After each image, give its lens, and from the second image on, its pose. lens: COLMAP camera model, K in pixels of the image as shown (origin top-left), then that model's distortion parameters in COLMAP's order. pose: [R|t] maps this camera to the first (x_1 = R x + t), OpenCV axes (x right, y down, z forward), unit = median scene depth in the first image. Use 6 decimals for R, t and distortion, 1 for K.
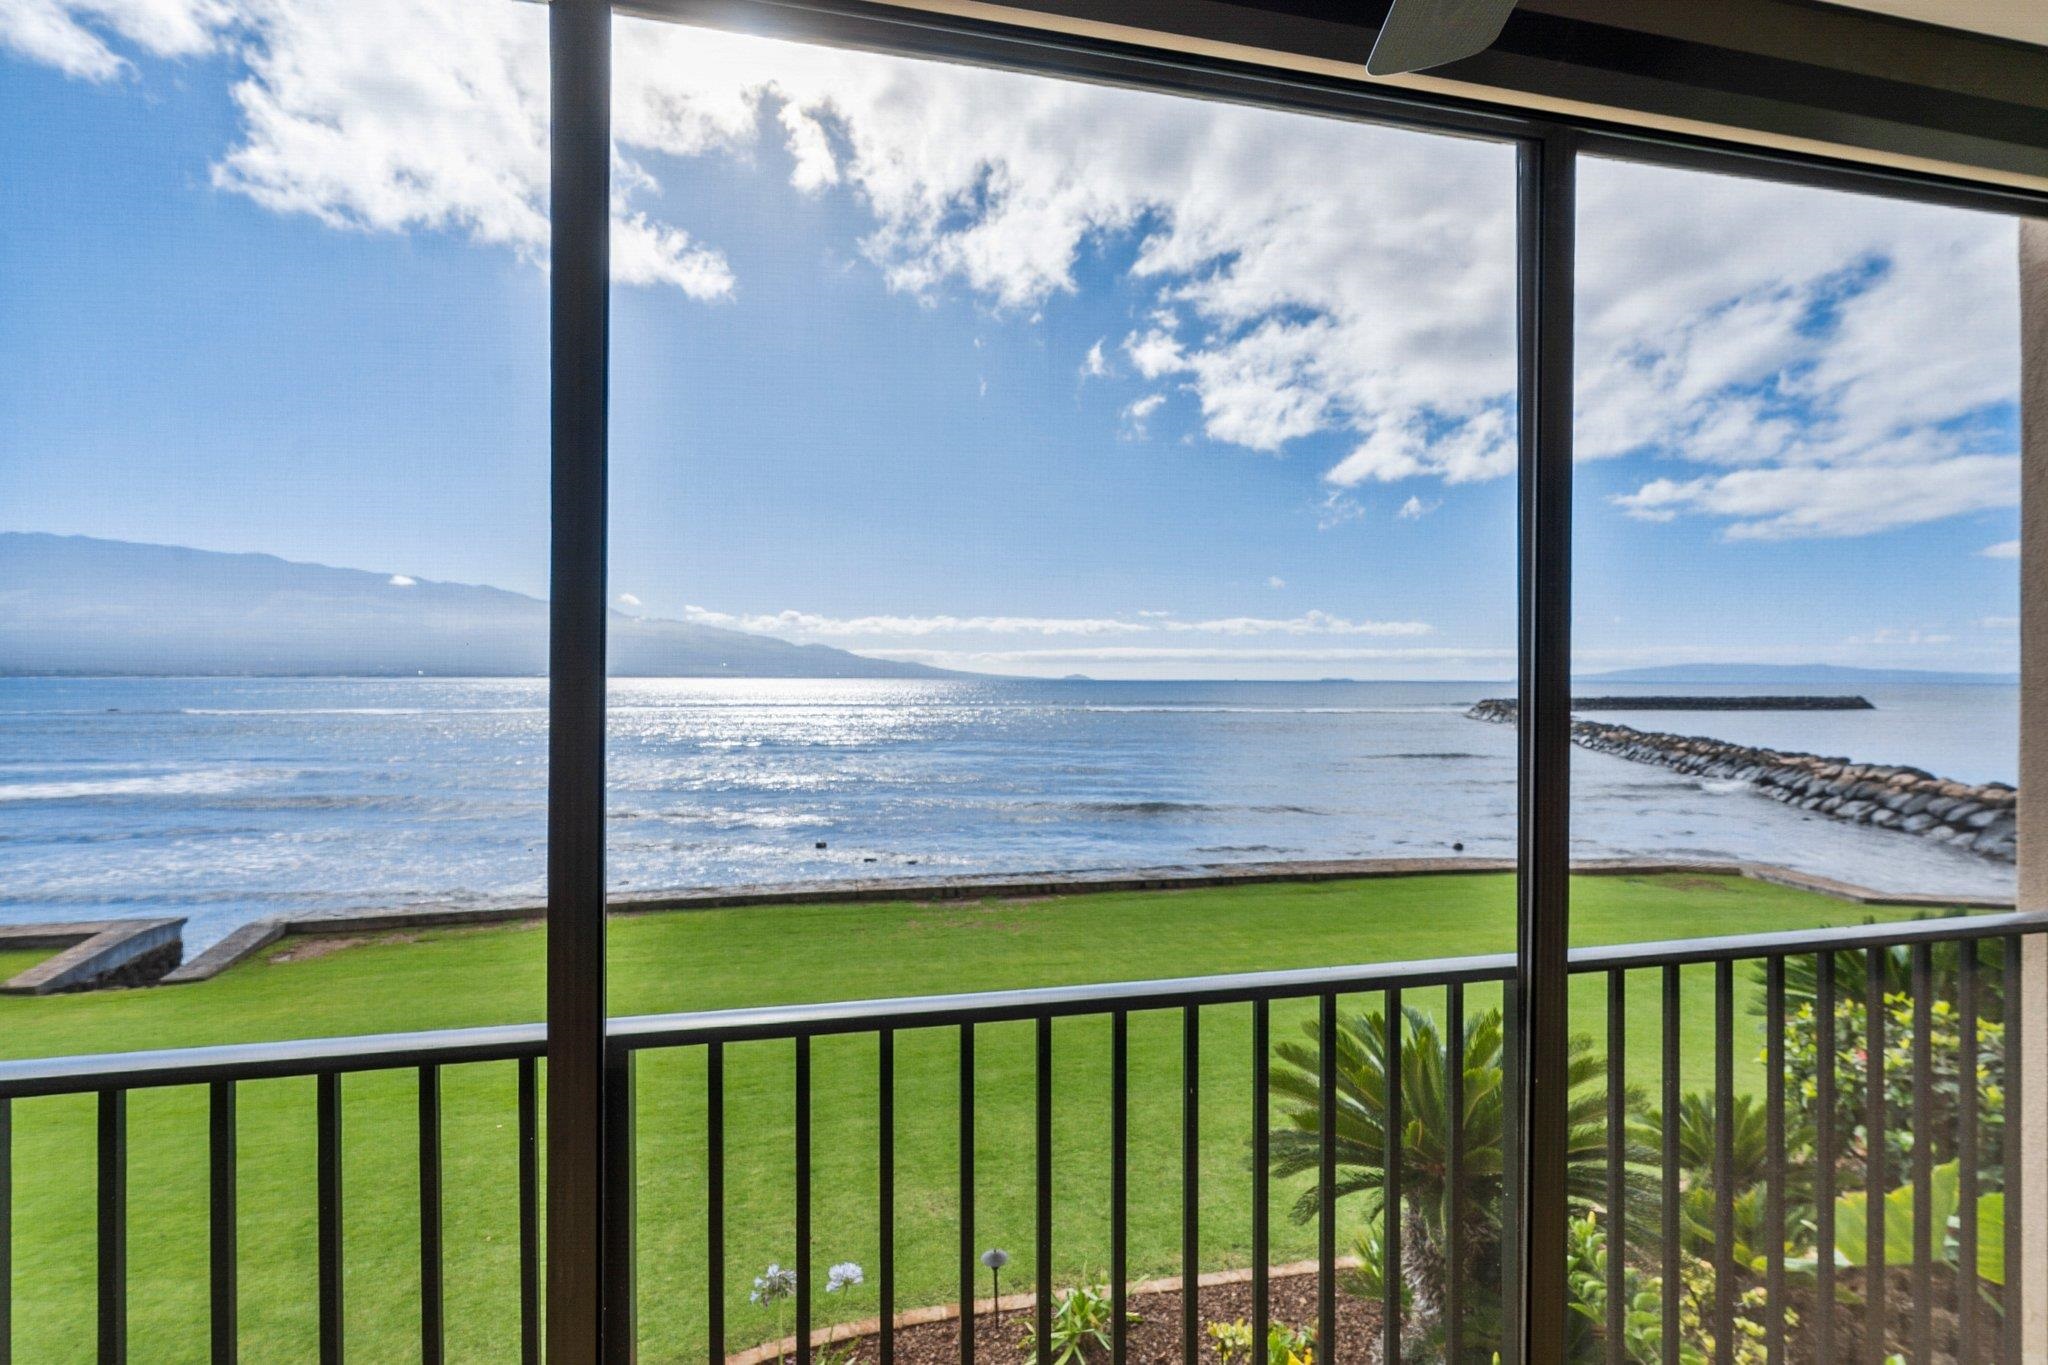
lens RADIAL K [[933.3, 0, 1023.7], [0, 933.3, 679.0], [0, 0, 1]] dist [-0.015326, 0.005076]
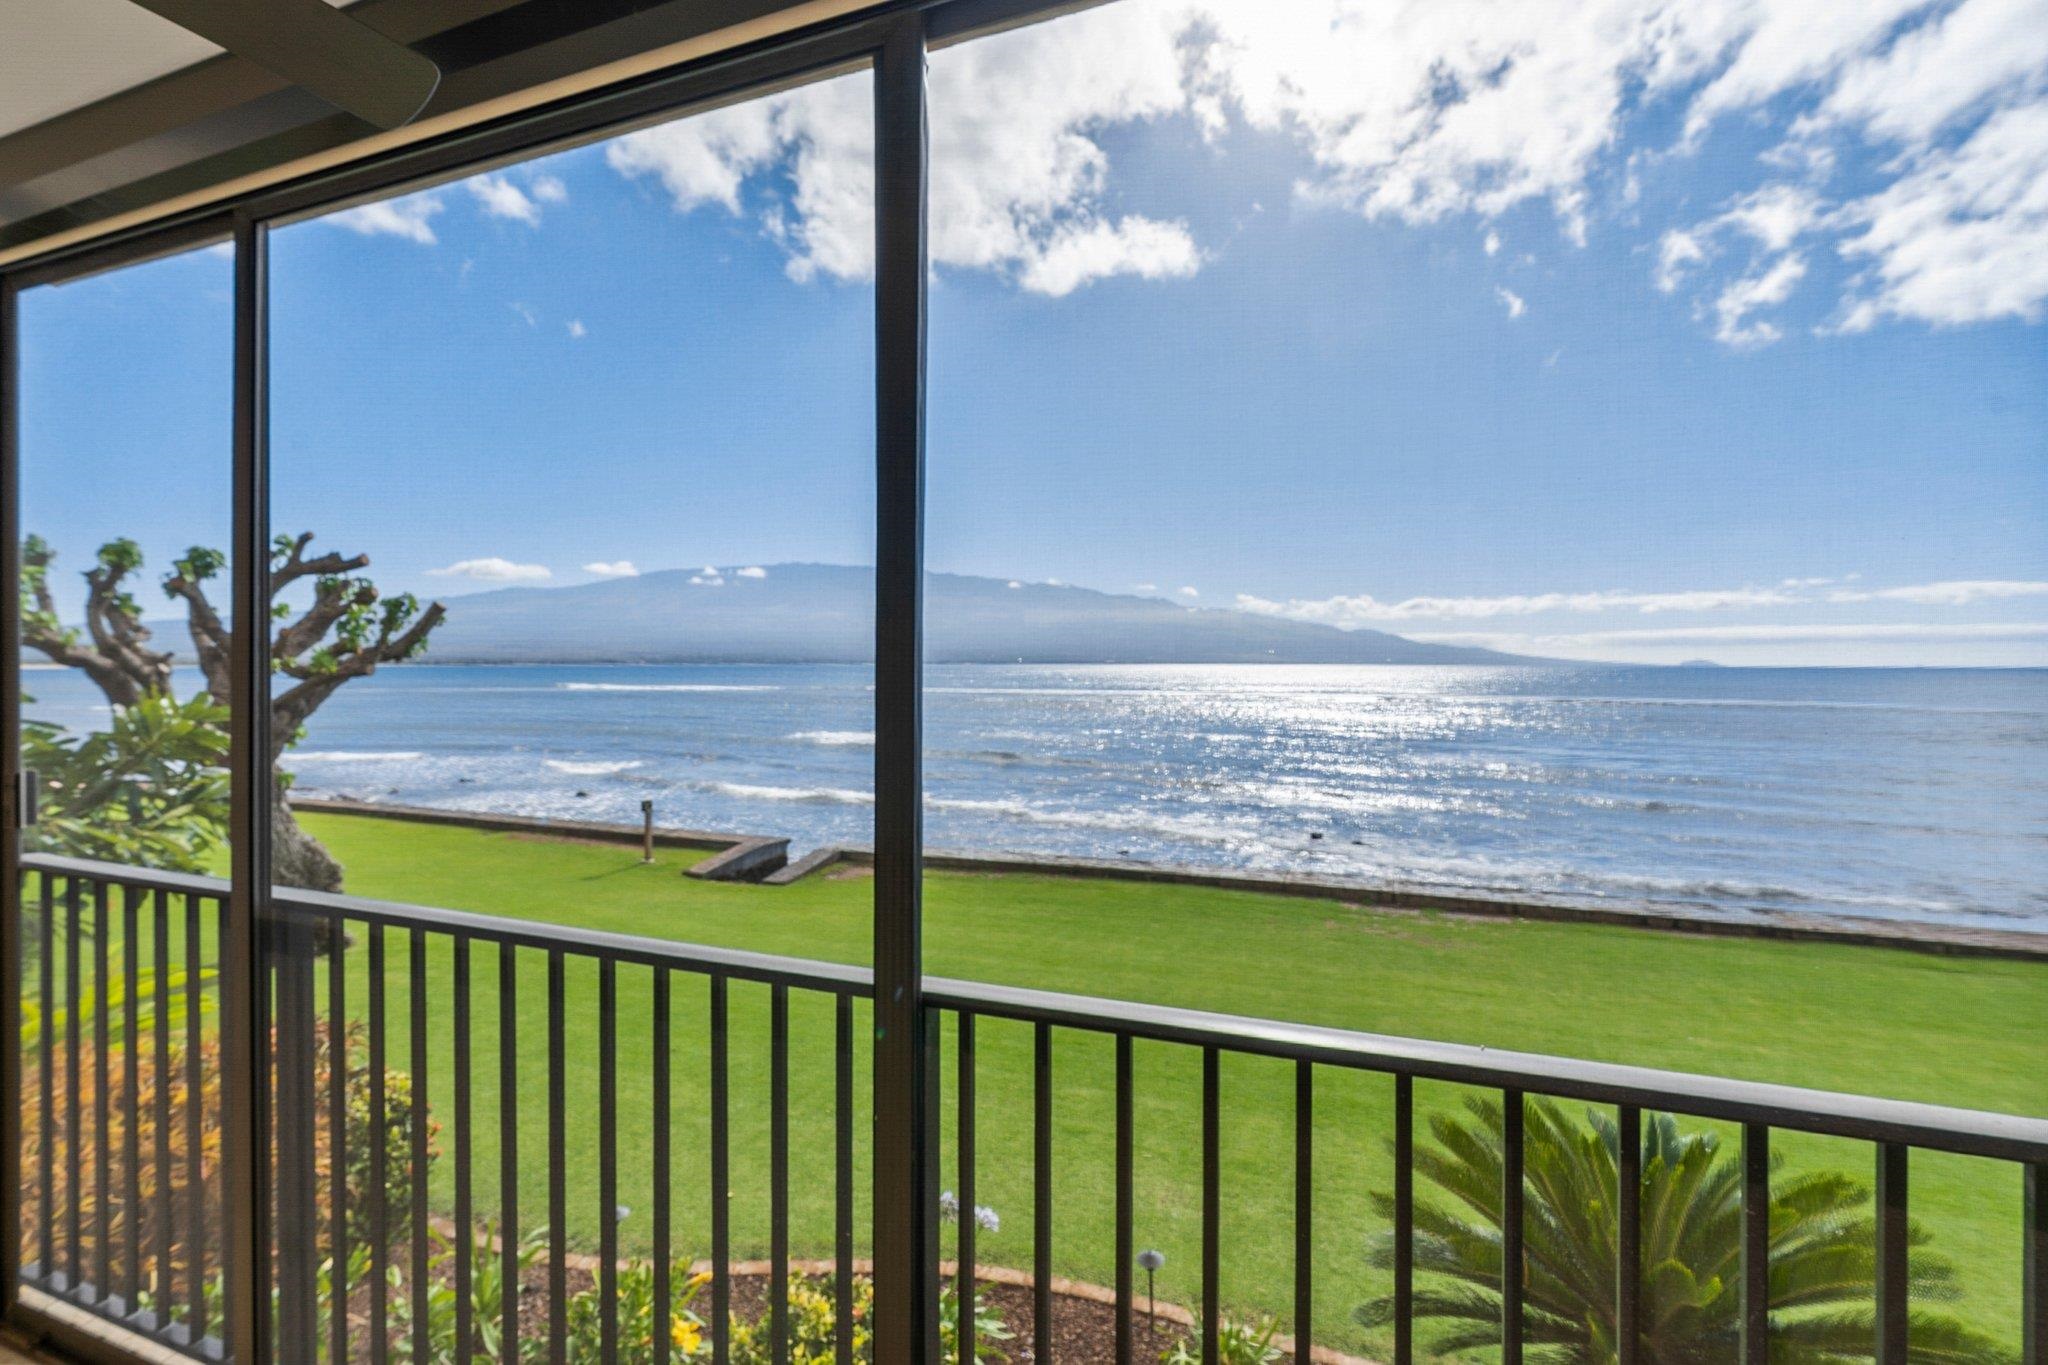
lens RADIAL K [[933.3, 0, 1028.4], [0, 933.3, 676.7], [0, 0, 1]] dist [-0.015326, 0.005076]
pose [[0.830381, 0.007252, -0.557149, 0.130775], [-0.000442, 0.999924, 0.012358, 0.000128], [0.557196, -0.010016, 0.830321, 0.041125]]
